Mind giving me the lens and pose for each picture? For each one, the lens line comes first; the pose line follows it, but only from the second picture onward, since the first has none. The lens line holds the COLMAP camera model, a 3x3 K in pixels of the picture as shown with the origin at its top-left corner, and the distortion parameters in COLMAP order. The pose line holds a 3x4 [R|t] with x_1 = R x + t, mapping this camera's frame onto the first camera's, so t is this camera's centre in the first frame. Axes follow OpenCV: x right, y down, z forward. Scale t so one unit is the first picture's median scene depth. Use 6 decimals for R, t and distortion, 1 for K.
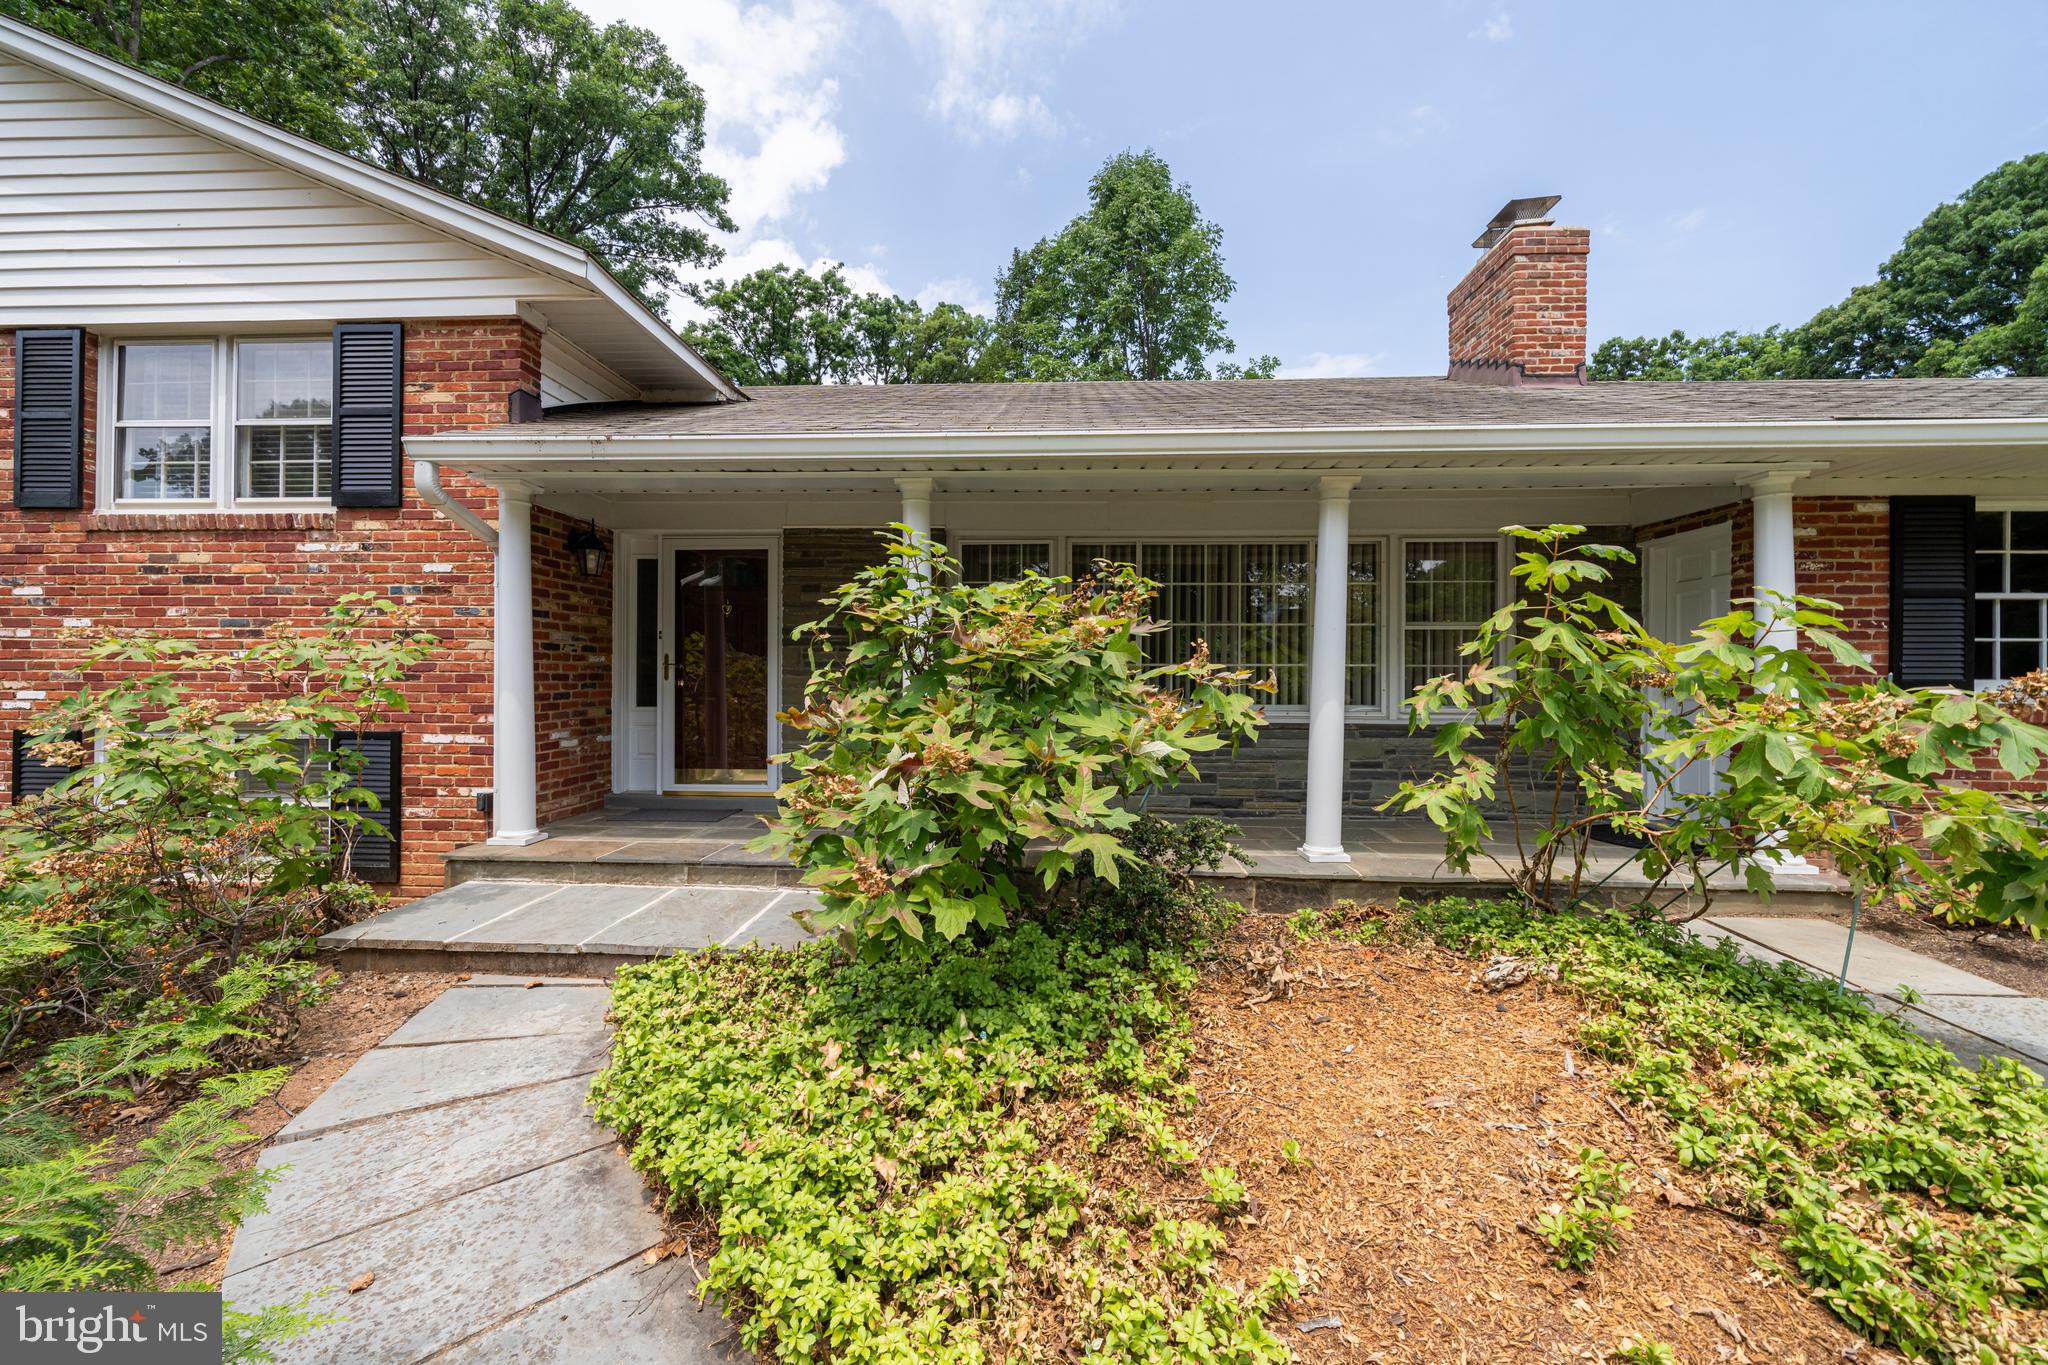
lens RADIAL K [[808.8, 0, 1024.0], [0, 808.8, 682.5], [0, 0, 1]] dist [-0.001075, 0.000047]
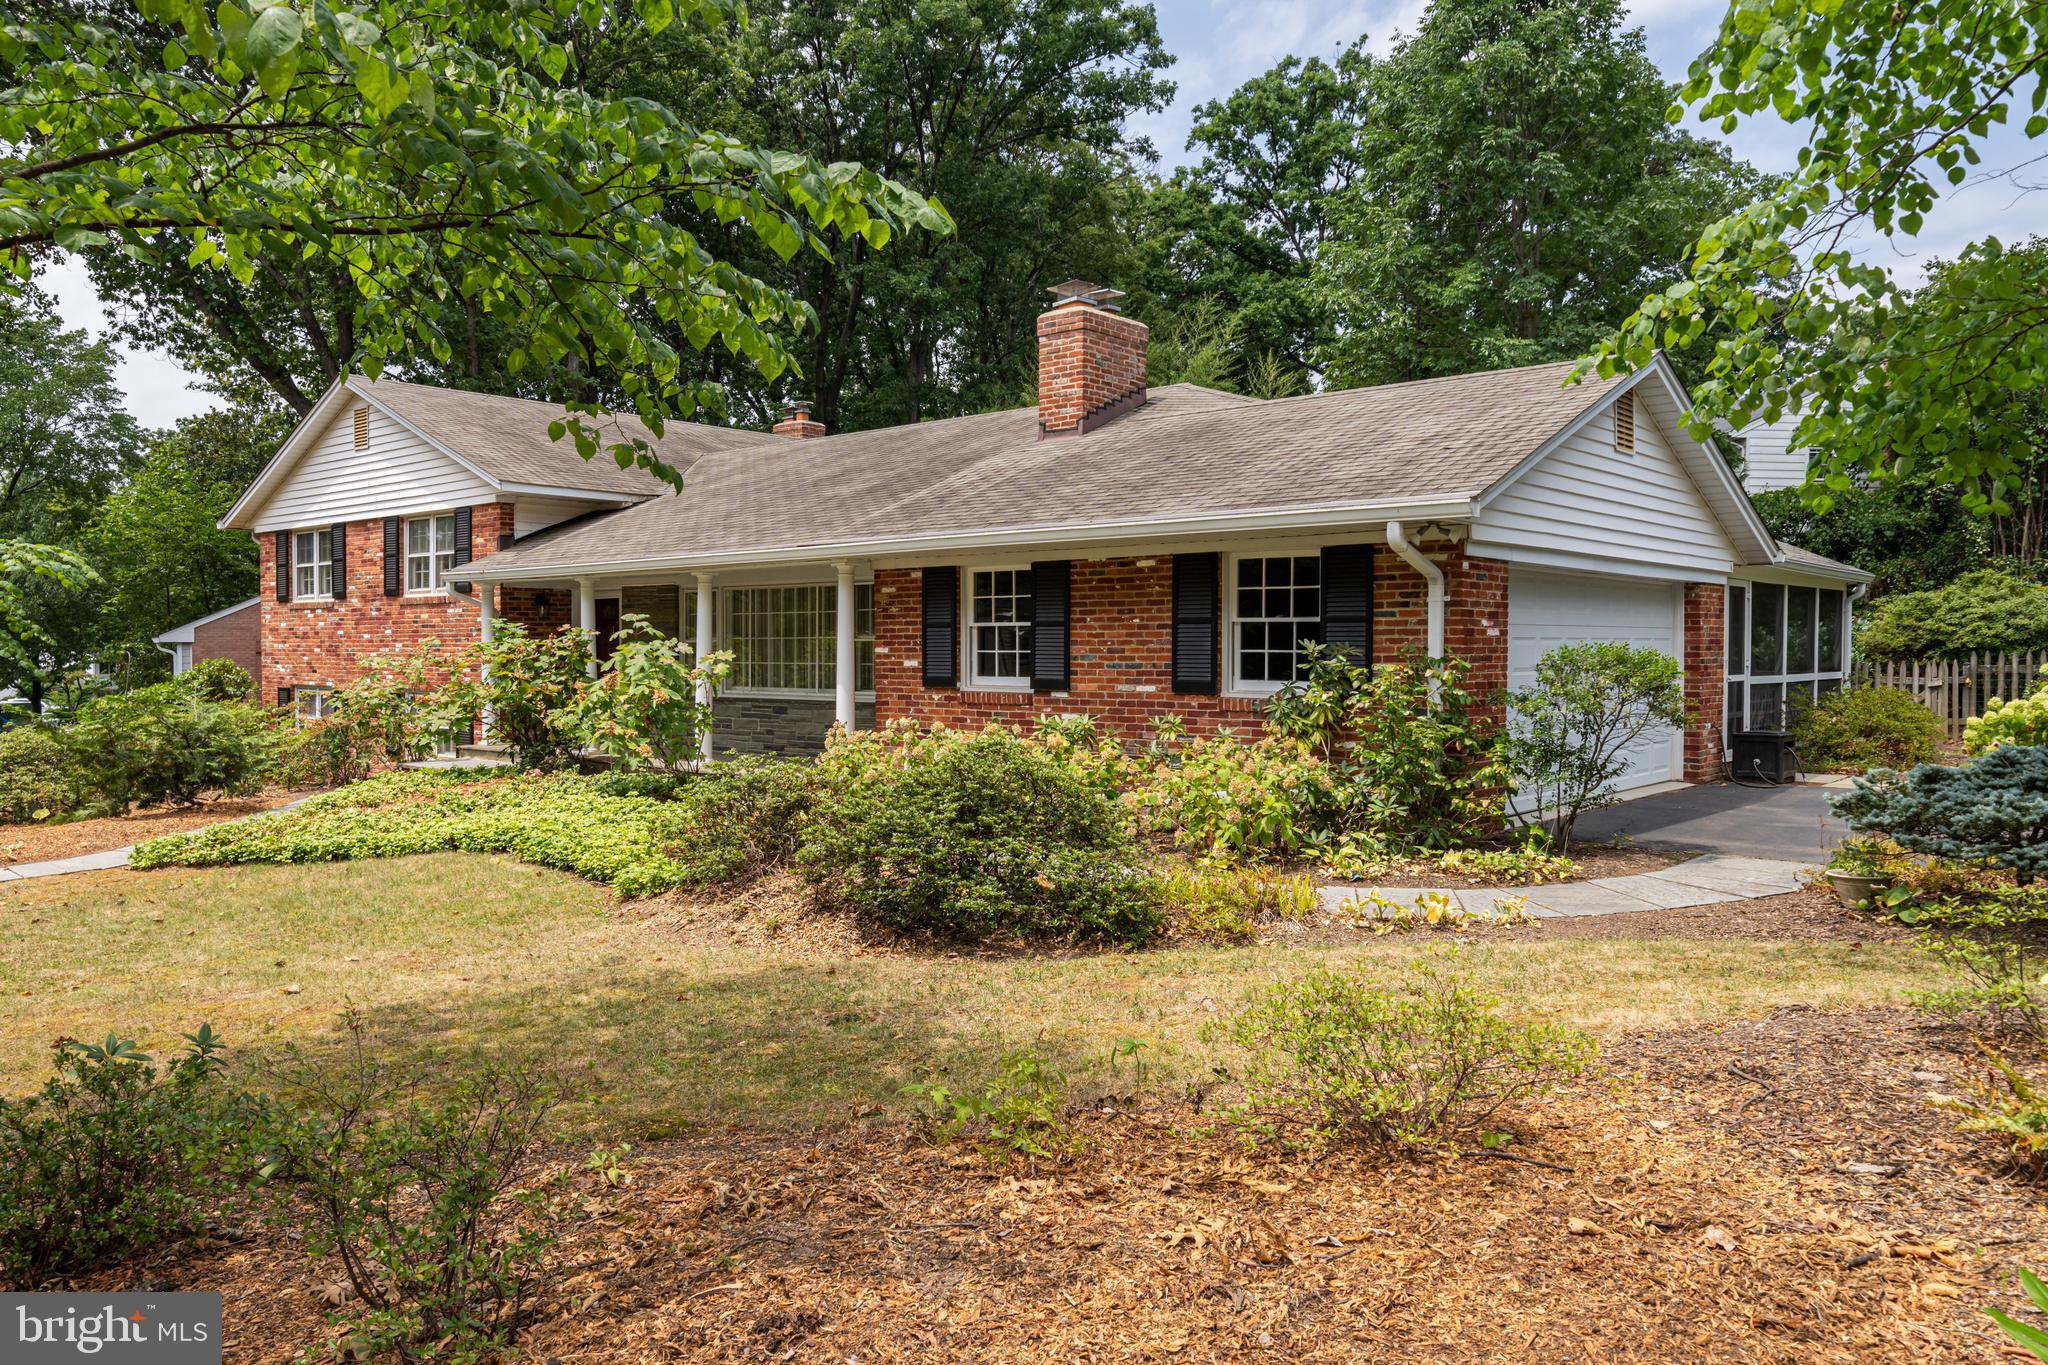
lens RADIAL K [[1459.5, 0, 1024.0], [0, 1459.5, 682.5], [0, 0, 1]] dist [-0.002067, -0.000589]
pose [[0.779732, 0.009527, -0.626041, 0.612126], [0.001663, 0.999849, 0.017287, -0.008371], [0.626111, -0.014521, 0.779599, -0.243141]]
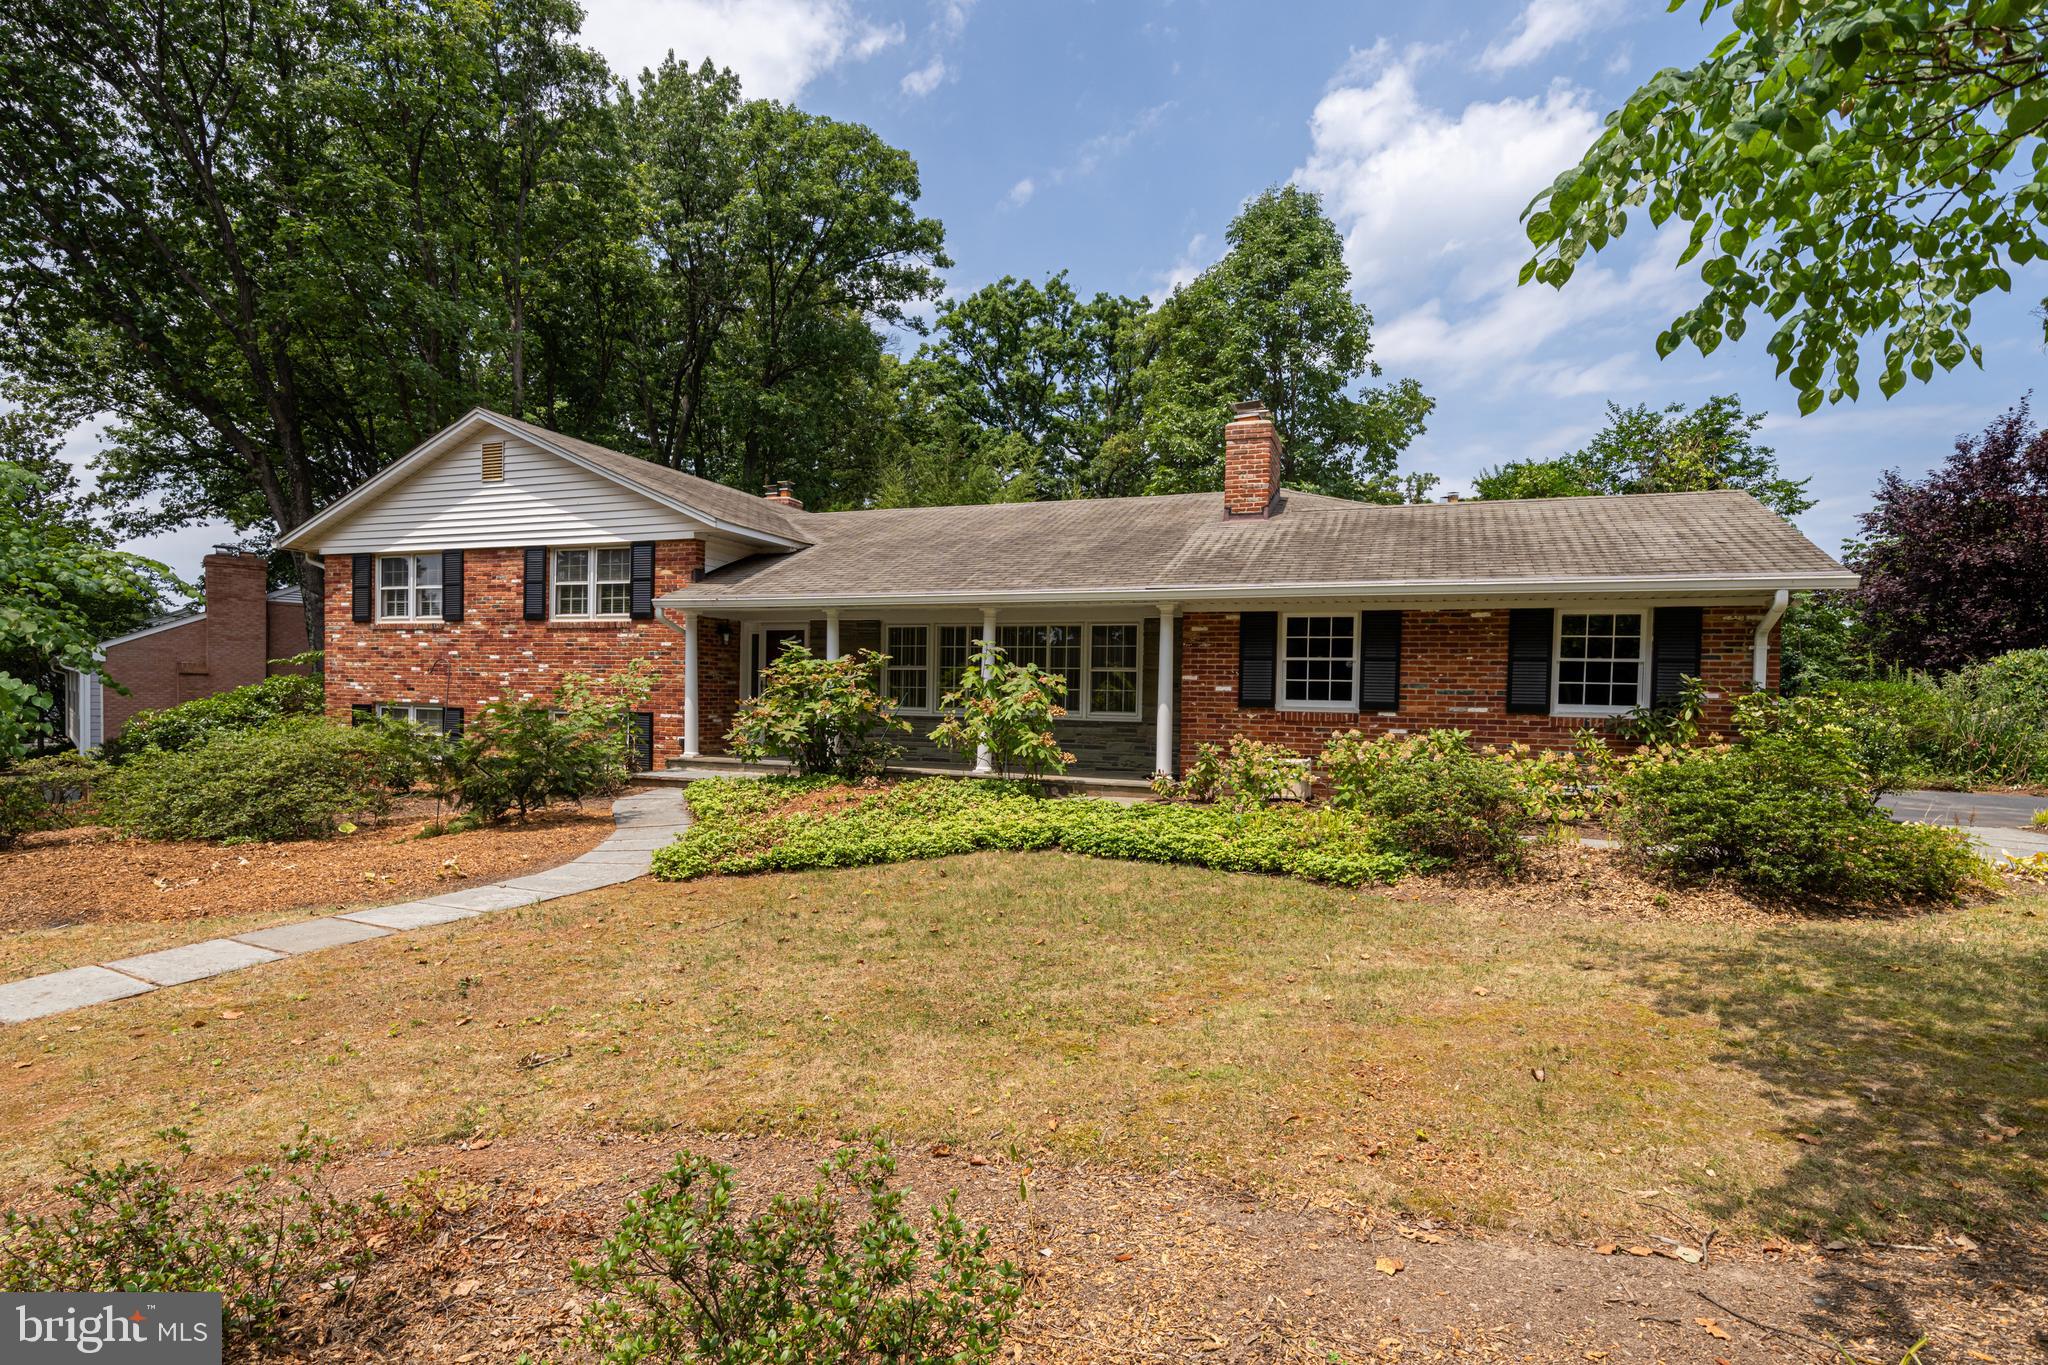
lens RADIAL K [[1012.6, 0, 1056.0], [0, 1012.6, 734.2], [0, 0, 1]] dist [-0.002017, -0.000066]
pose [[0.953192, 0.024977, -0.301331, 0.275425], [-0.017512, 0.999470, 0.027450, 0.004667], [0.301857, -0.020888, 0.953124, -0.324381]]
